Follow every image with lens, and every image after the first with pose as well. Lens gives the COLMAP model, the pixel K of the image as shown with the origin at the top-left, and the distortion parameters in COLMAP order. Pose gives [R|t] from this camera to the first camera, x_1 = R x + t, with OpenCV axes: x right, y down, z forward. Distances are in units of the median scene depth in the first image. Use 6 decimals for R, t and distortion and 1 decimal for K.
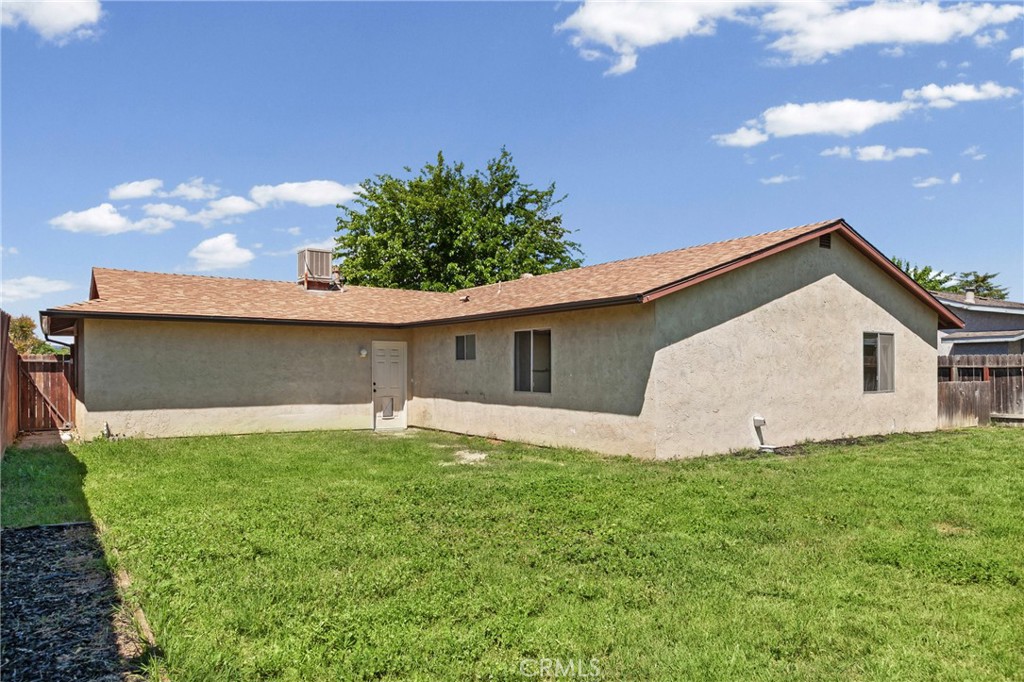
lens RADIAL K [[659.7, 0, 506.9], [0, 659.7, 373.6], [0, 0, 1]] dist [0.000168, 0.000492]
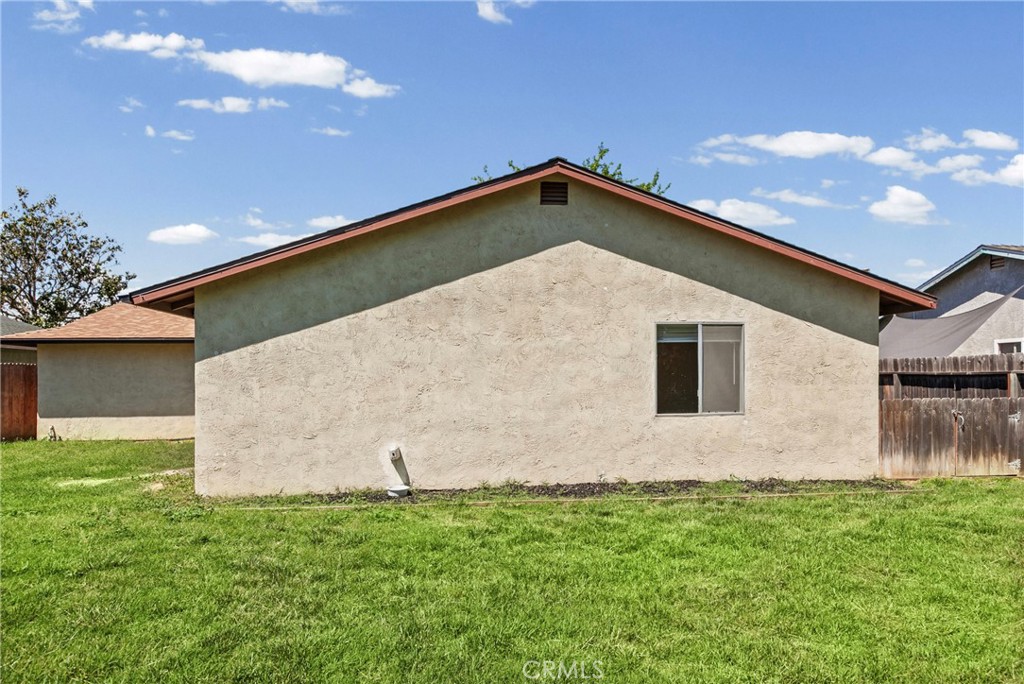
lens RADIAL K [[607.9, 0, 510.5], [0, 607.9, 388.6], [0, 0, 1]] dist [-0.002370, -0.001375]
pose [[0.884493, -0.000167, -0.466553, 0.728917], [0.005844, 0.999925, 0.010722, -0.005453], [0.466516, -0.012210, 0.884428, 0.410187]]
